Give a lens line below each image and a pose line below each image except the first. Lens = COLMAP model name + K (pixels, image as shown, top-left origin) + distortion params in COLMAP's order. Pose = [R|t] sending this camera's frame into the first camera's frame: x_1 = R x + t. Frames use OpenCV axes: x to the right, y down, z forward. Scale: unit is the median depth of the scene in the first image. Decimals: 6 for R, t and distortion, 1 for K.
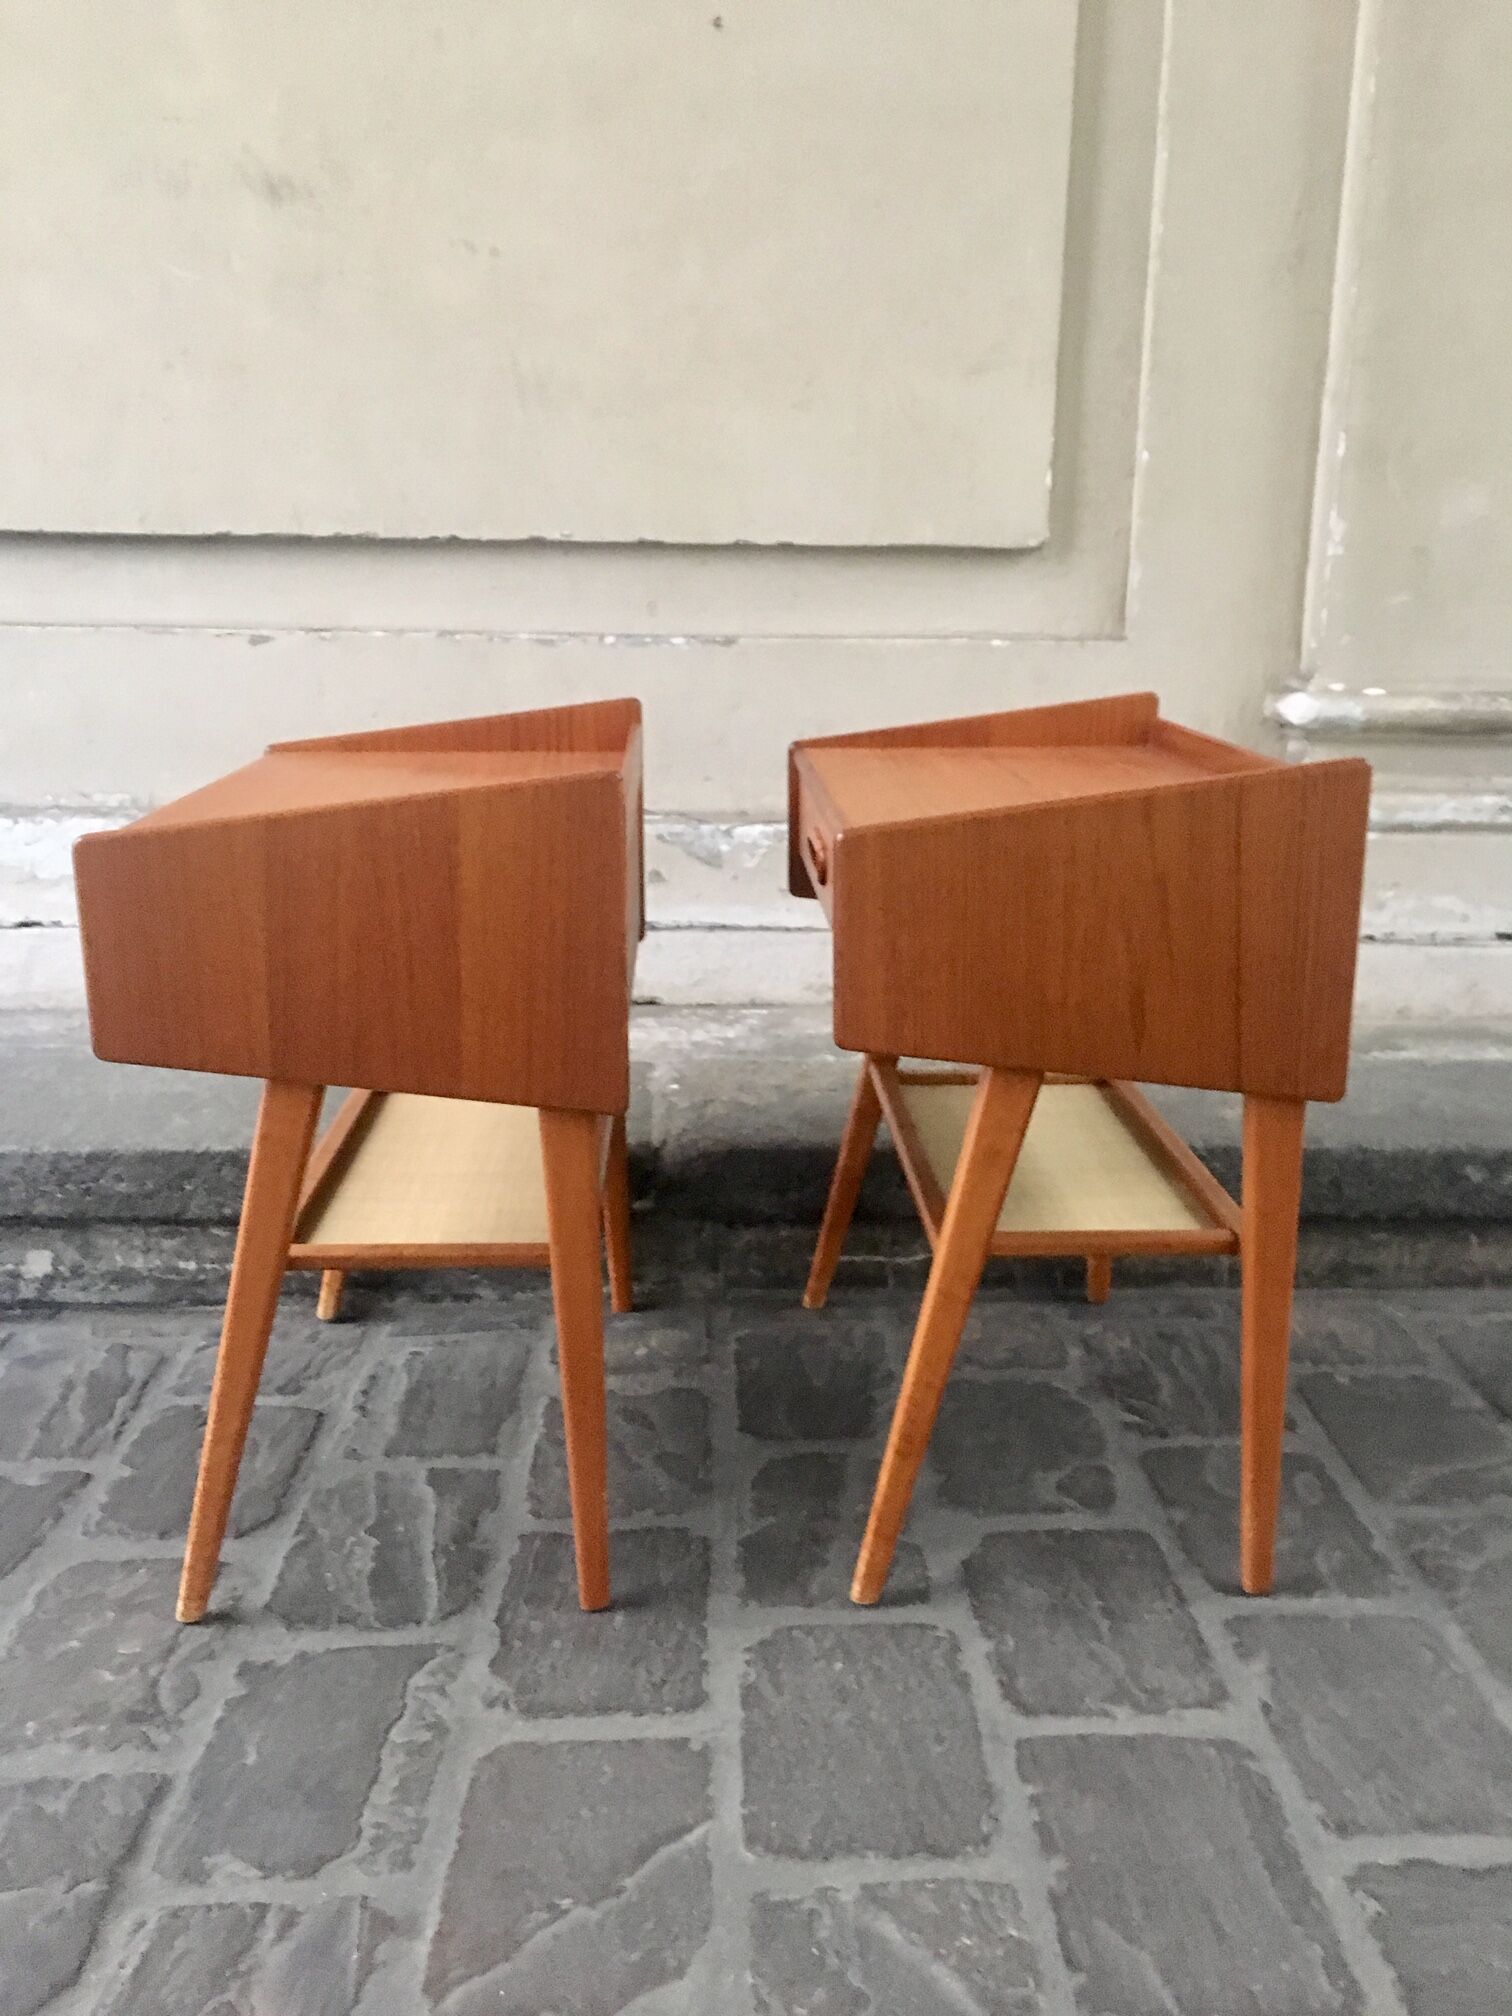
lens RADIAL K [[1733.3, 0, 756.0], [0, 1733.3, 1008.0], [0, 0, 1]] dist [0.066616, -0.098591]
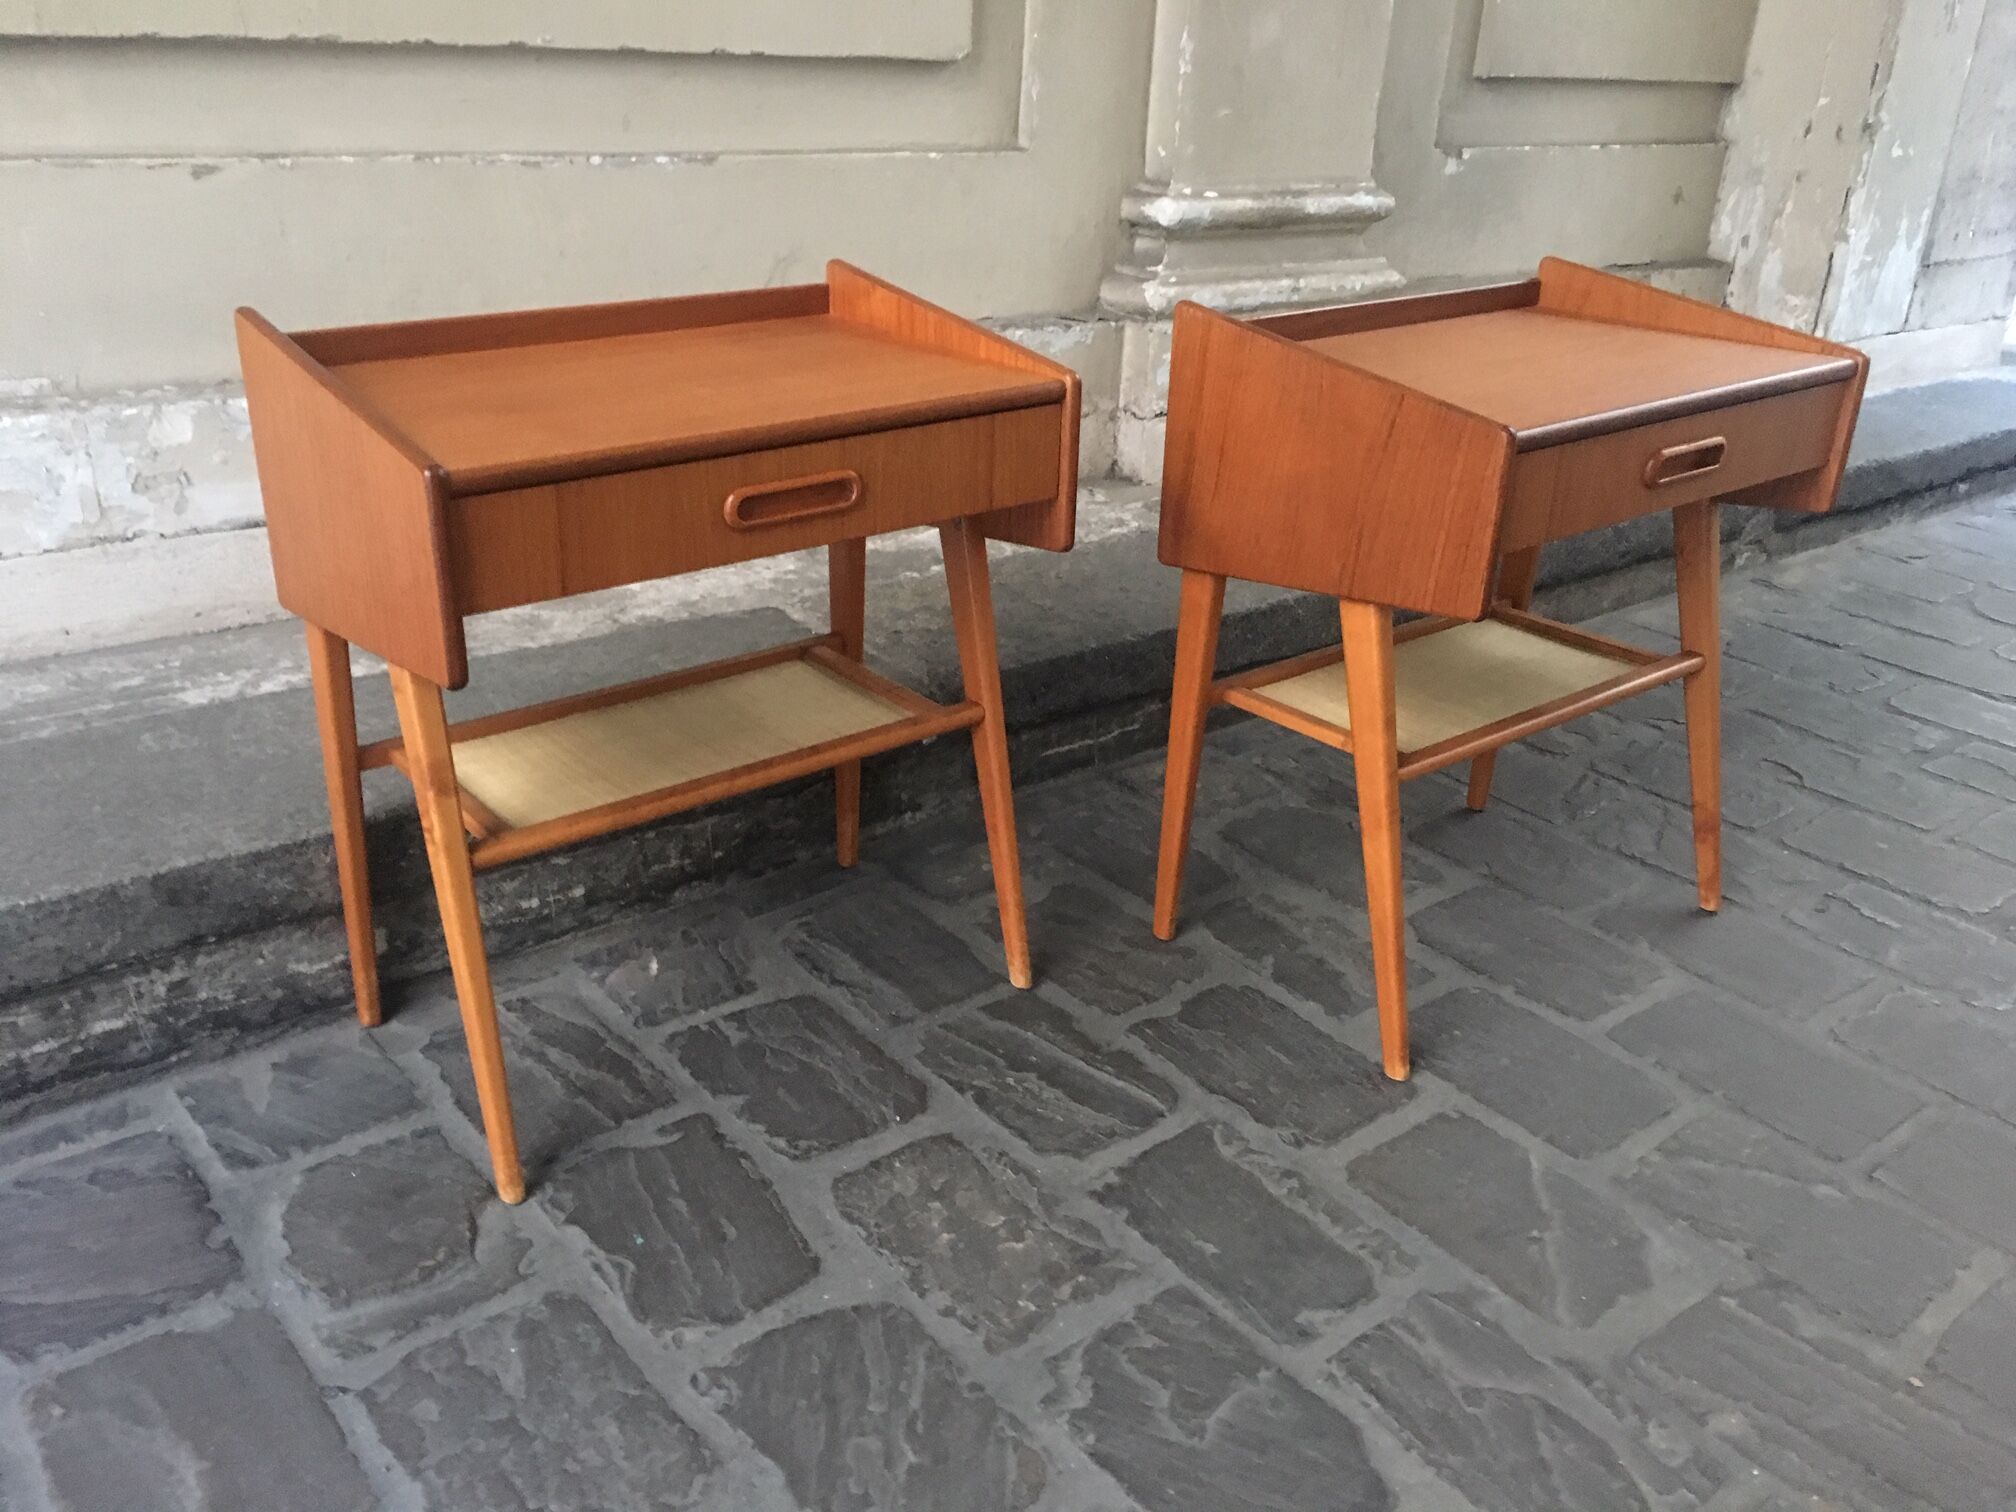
lens RADIAL K [[1720.9, 0, 1008.0], [0, 1720.9, 756.0], [0, 0, 1]] dist [0.061758, -0.093164]
pose [[0.800444, -0.214736, 0.559623, -0.722973], [0.111940, 0.970754, 0.212382, -0.110893], [-0.588862, -0.107356, 0.801072, 0.145449]]
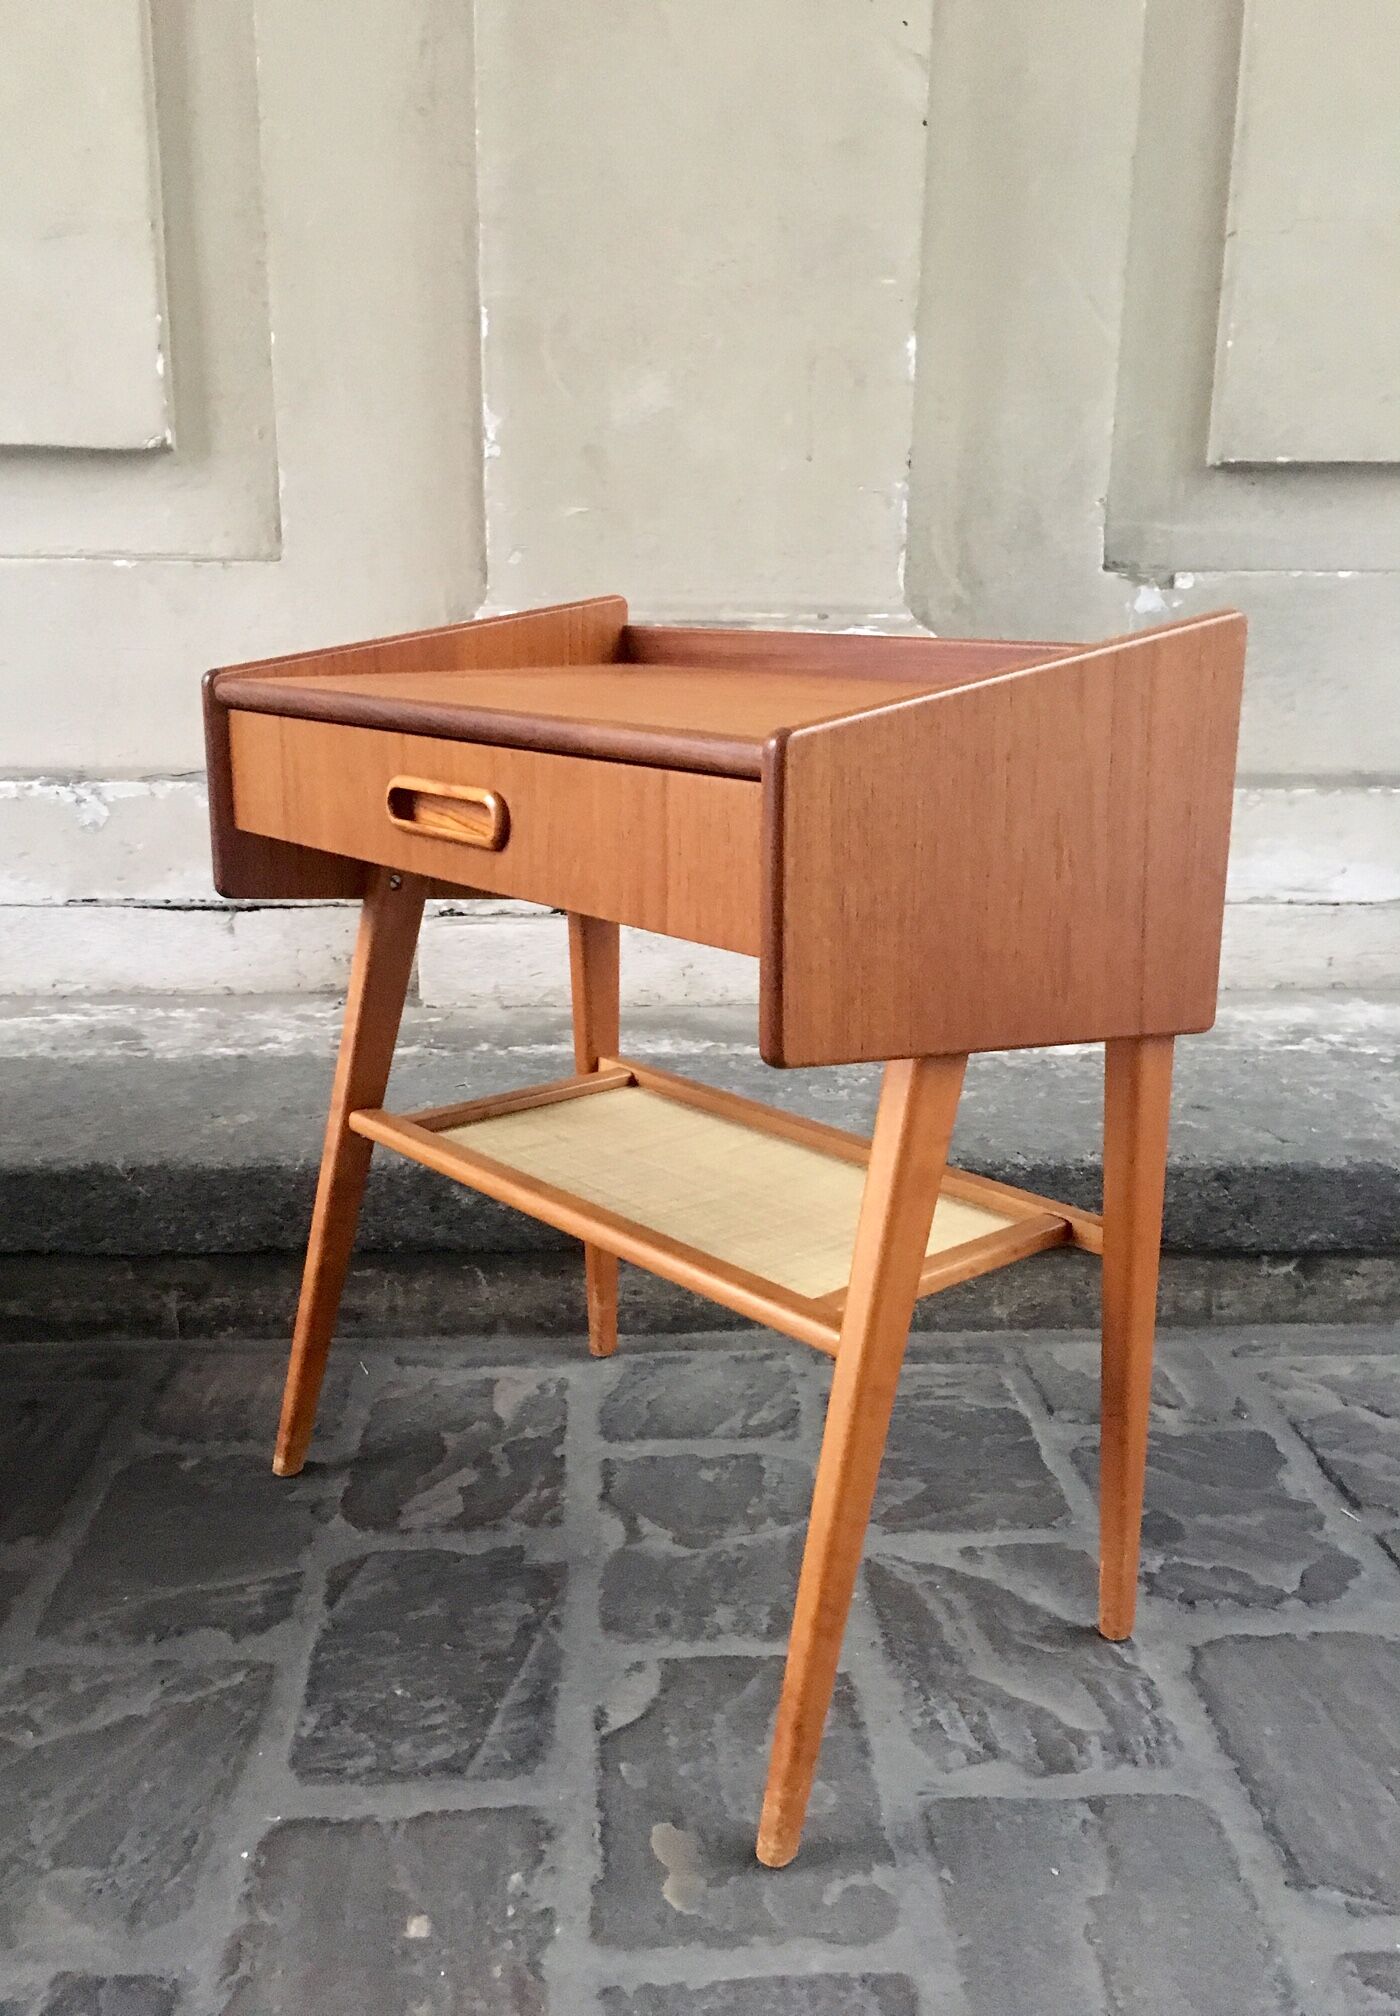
lens RADIAL K [[1713.2, 0, 700.0], [0, 1713.2, 1008.0], [0, 0, 1]] dist [0.063284, -0.089578]
pose [[0.999971, -0.005871, -0.004858, 0.625532], [0.005887, 0.999977, 0.003326, 0.006731], [0.004838, -0.003354, 0.999983, 0.242702]]
